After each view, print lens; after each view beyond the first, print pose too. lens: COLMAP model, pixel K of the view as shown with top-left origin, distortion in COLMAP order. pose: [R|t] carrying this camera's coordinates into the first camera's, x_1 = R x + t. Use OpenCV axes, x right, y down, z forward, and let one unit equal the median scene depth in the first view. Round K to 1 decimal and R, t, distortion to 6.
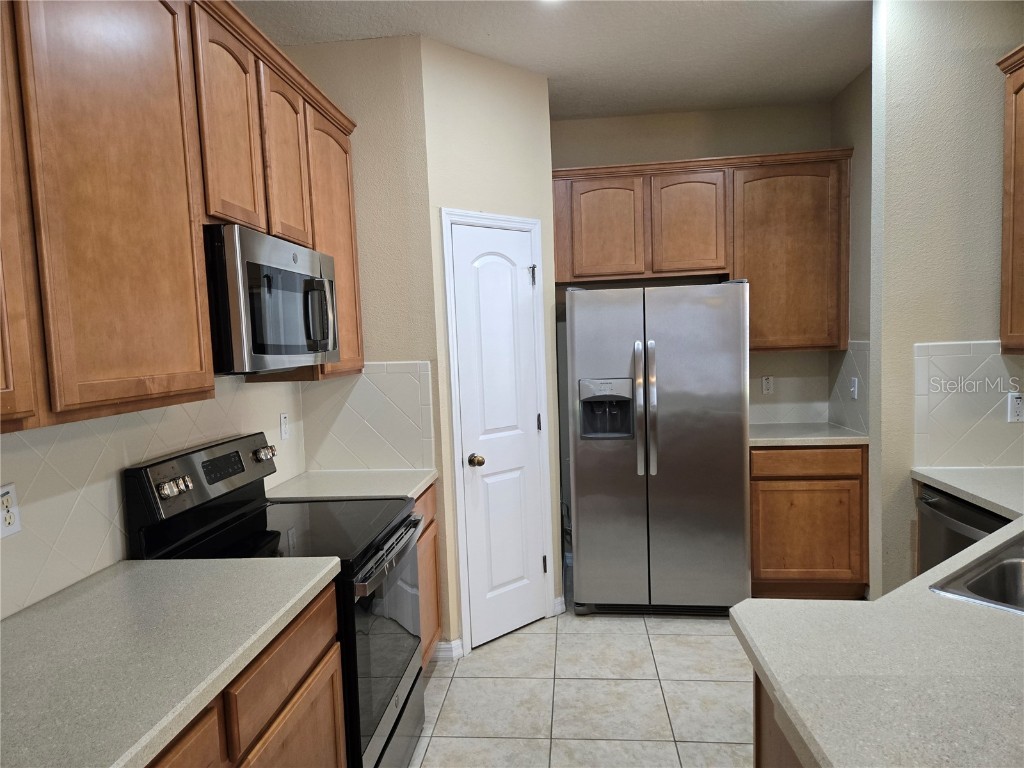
lens RADIAL K [[681.7, 0, 506.8], [0, 681.7, 388.8], [0, 0, 1]] dist [0.067756, -0.074134]
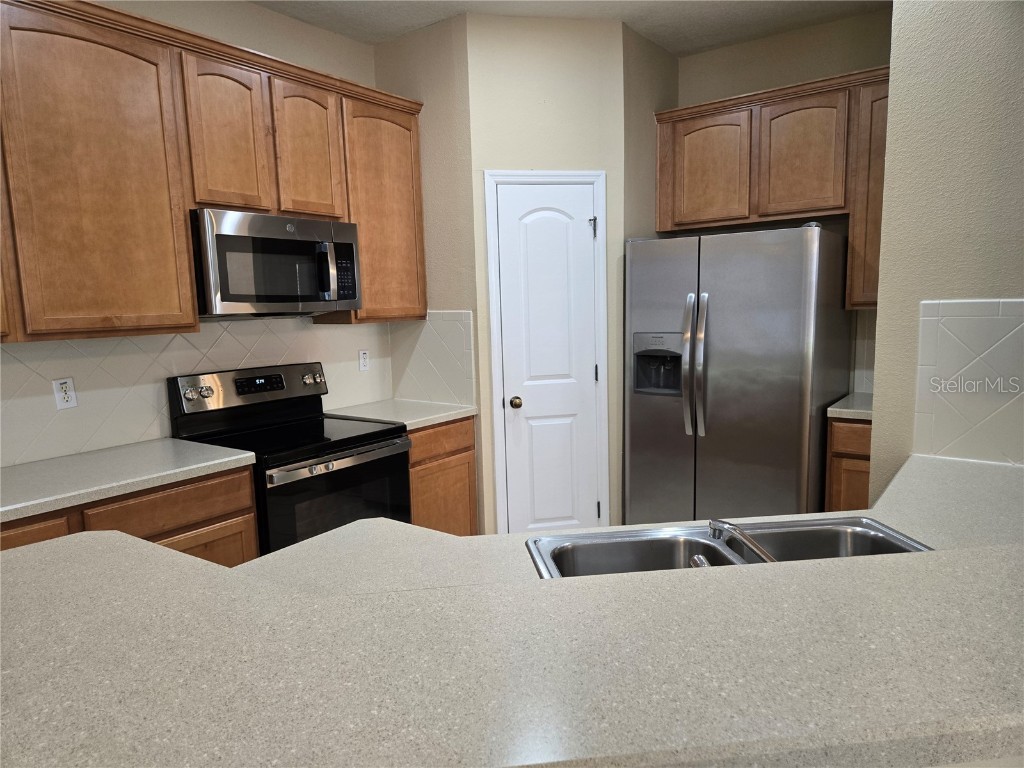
lens RADIAL K [[681.7, 0, 506.8], [0, 681.7, 388.8], [0, 0, 1]] dist [0.067756, -0.074134]
pose [[0.855824, 0.079465, -0.511126, 0.509037], [-0.041082, 0.995450, 0.085976, -0.011111], [0.515633, -0.052582, 0.855195, 0.056262]]
